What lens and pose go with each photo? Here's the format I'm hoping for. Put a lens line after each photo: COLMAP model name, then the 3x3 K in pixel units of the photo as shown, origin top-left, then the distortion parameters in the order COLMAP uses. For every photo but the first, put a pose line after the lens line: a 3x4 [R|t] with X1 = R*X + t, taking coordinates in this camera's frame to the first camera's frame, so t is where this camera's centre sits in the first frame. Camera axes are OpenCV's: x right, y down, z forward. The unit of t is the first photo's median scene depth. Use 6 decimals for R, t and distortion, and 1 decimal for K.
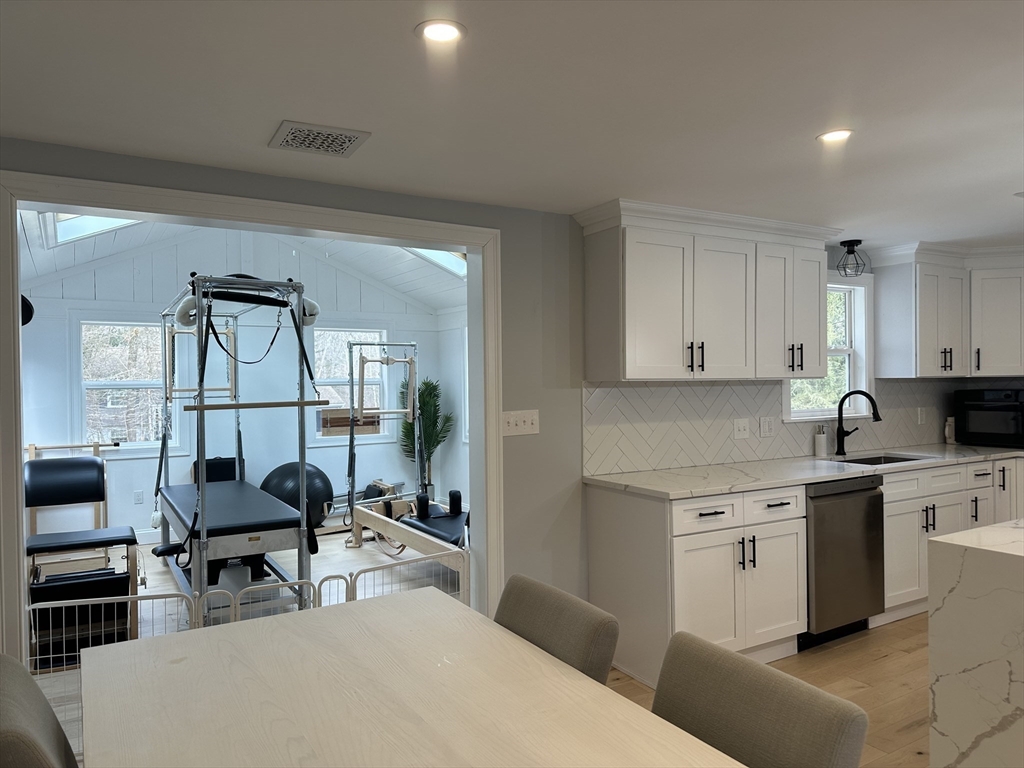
lens RADIAL K [[720.7, 0, 512.3], [0, 720.7, 393.7], [0, 0, 1]] dist [0.048784, -0.032746]
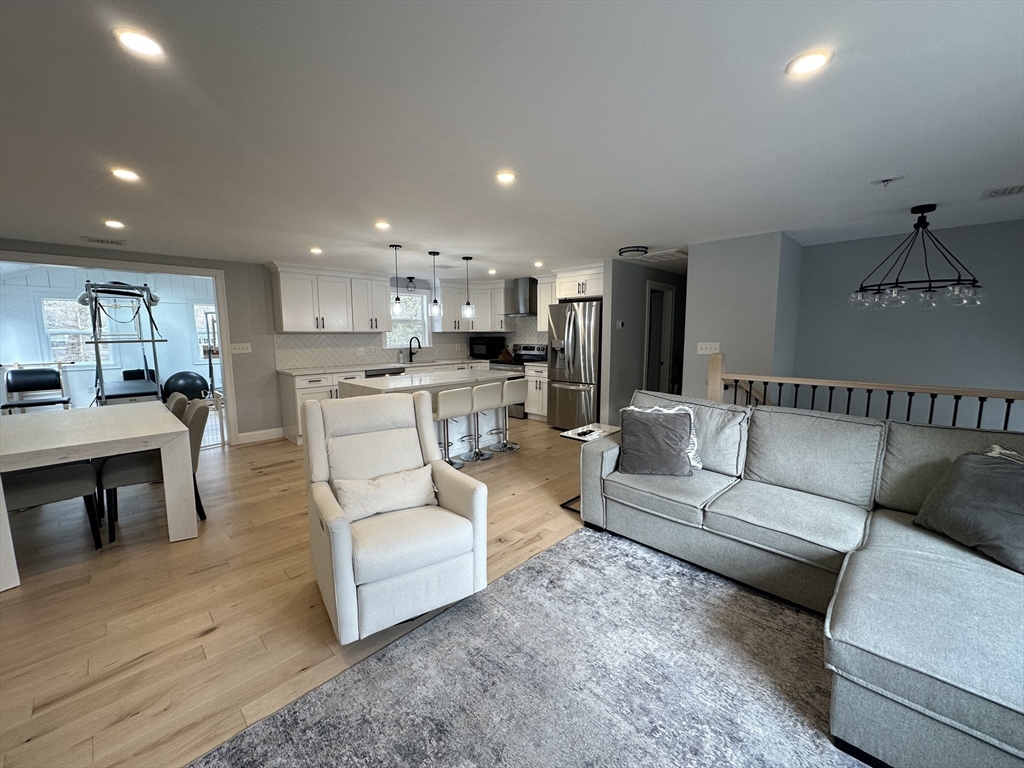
lens RADIAL K [[407.7, 0, 511.5], [0, 407.7, 384.2], [0, 0, 1]] dist [-0.001361, 0.001496]
pose [[0.967567, -0.023637, 0.251505, 0.441675], [-0.003280, 0.994353, 0.106069, 0.008525], [-0.252592, -0.103453, 0.962026, -0.492512]]
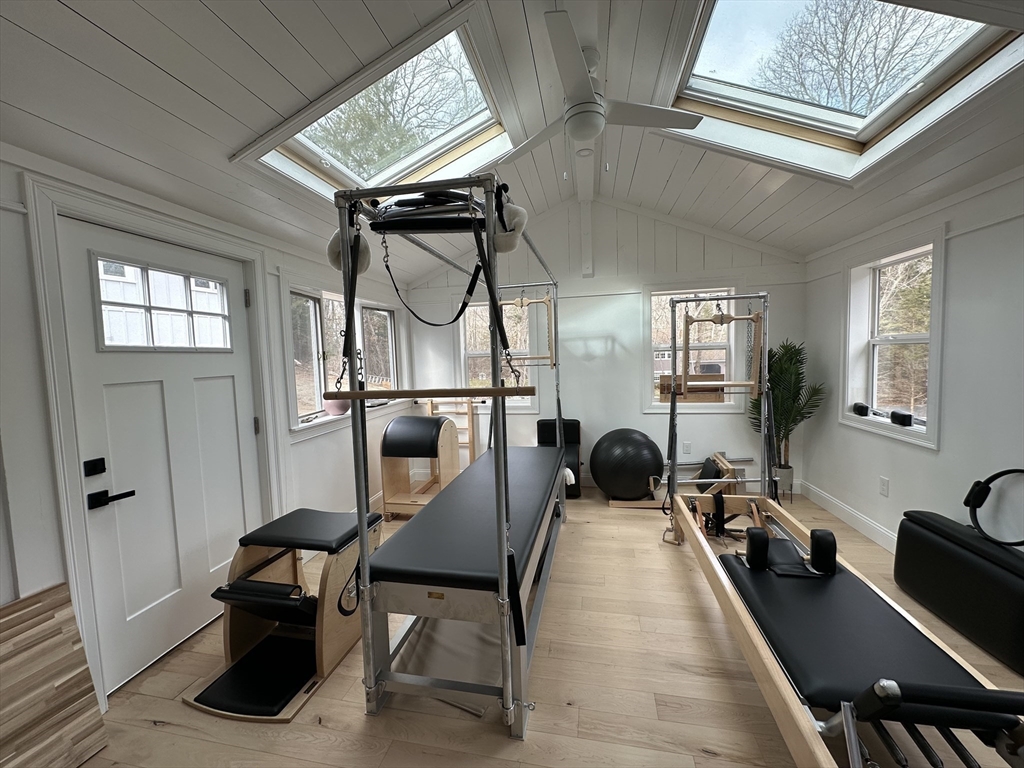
lens RADIAL K [[407.7, 0, 515.1], [0, 407.7, 383.1], [0, 0, 1]] dist [-0.001361, 0.001496]
pose [[0.742913, 0.037457, -0.668339, -0.058971], [0.012843, 0.997452, 0.070179, -0.014591], [0.669264, -0.060720, 0.740539, 0.723770]]
